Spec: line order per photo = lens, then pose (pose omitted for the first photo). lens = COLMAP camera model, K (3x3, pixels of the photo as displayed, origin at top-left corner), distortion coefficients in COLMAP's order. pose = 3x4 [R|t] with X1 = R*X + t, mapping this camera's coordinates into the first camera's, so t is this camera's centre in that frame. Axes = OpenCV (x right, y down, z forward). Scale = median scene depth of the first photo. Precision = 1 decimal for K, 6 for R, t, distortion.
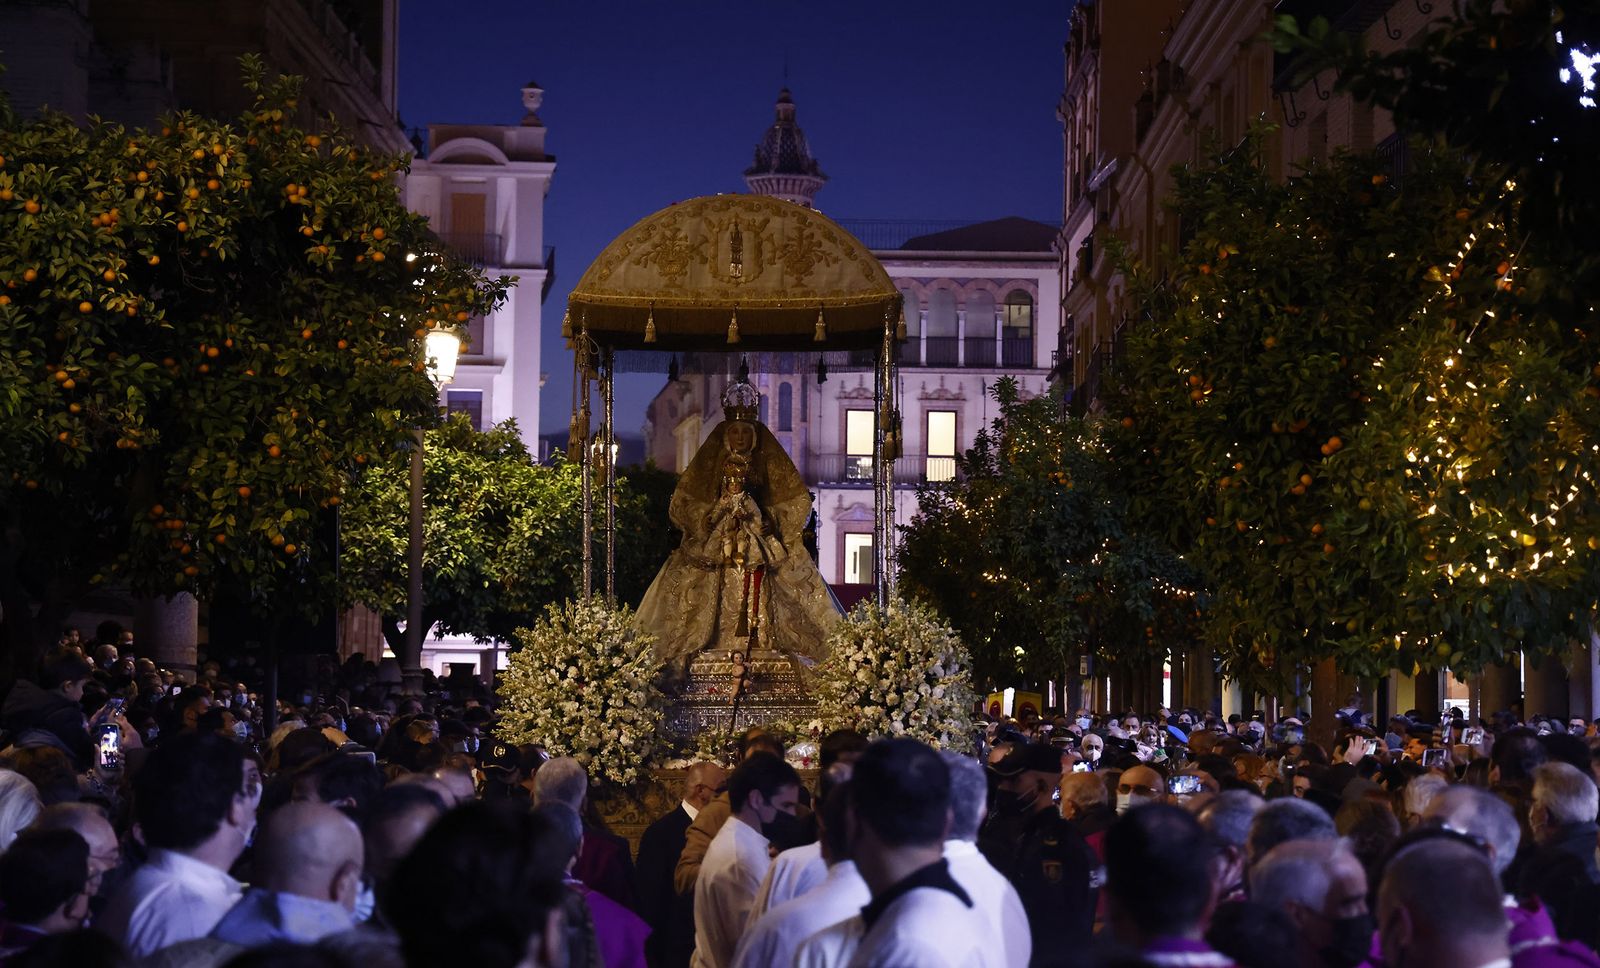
lens RADIAL K [[3043.7, 0, 800.0], [0, 3043.7, 484.0], [0, 0, 1]] dist [0.047756, 0.007788]
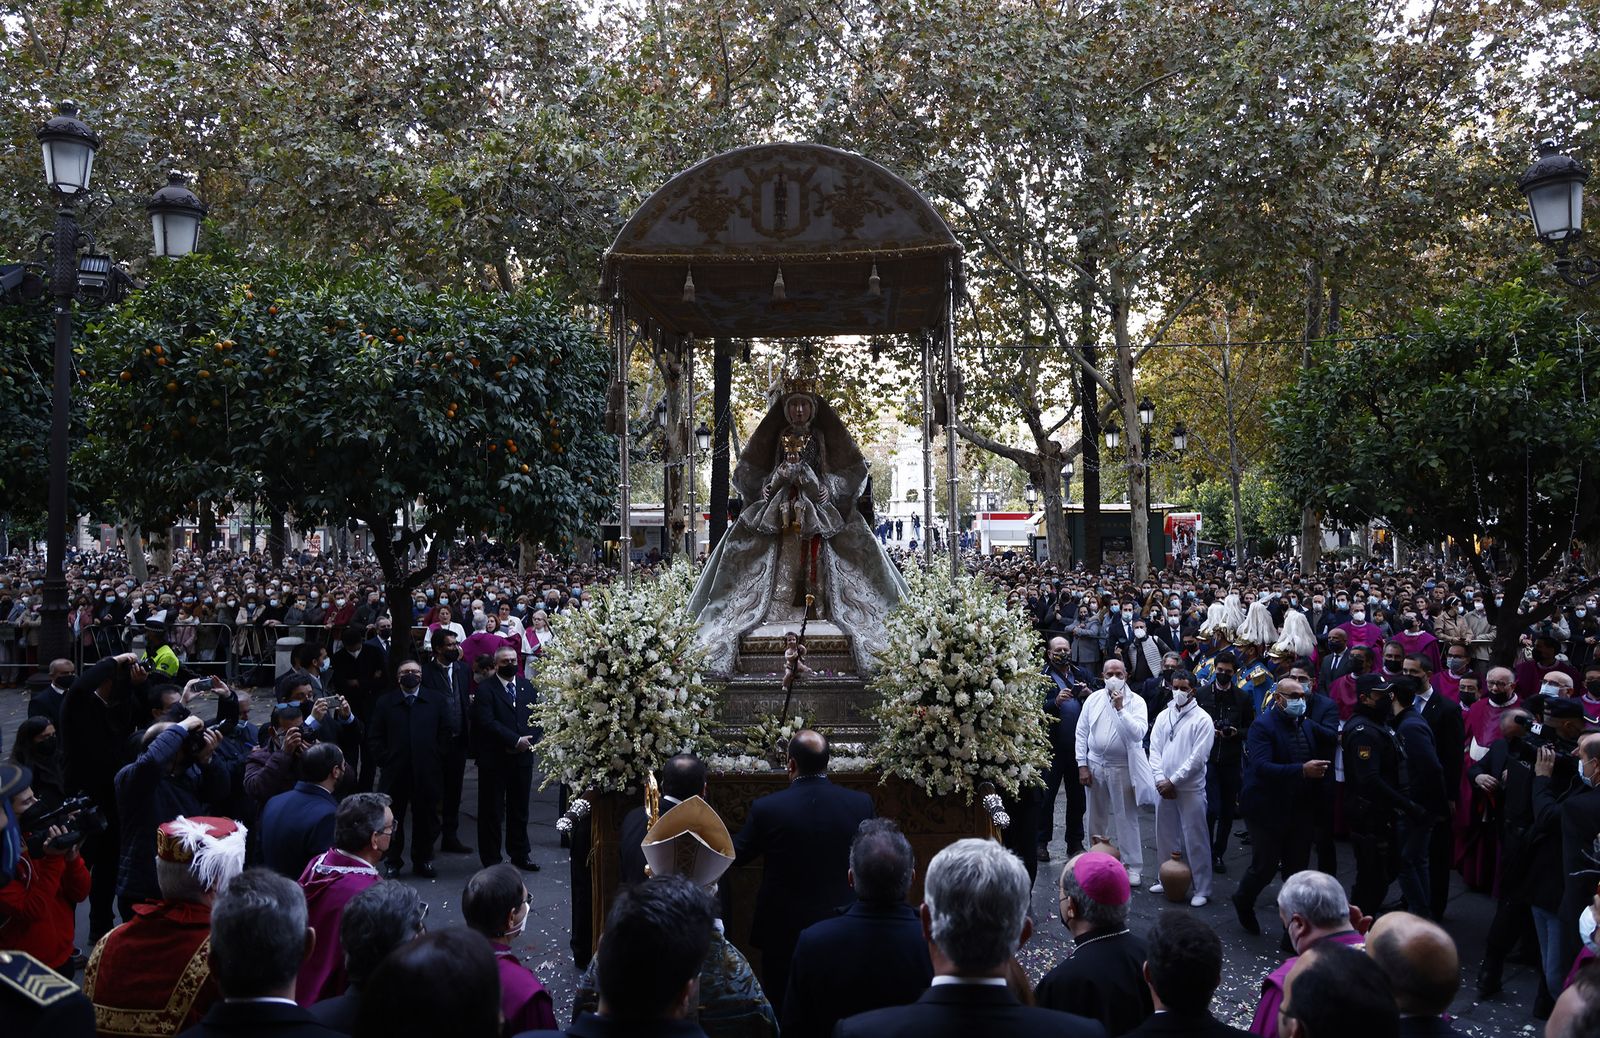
lens RADIAL K [[1135.3, 0, 799.3], [0, 1135.3, 481.2], [0, 0, 1]] dist [-0.043615, 0.000101]
pose [[0.998137, -0.015421, -0.059039, 0.003722], [0.017363, 0.999320, 0.032520, -0.003291], [0.058497, -0.033485, 0.997726, 0.657895]]
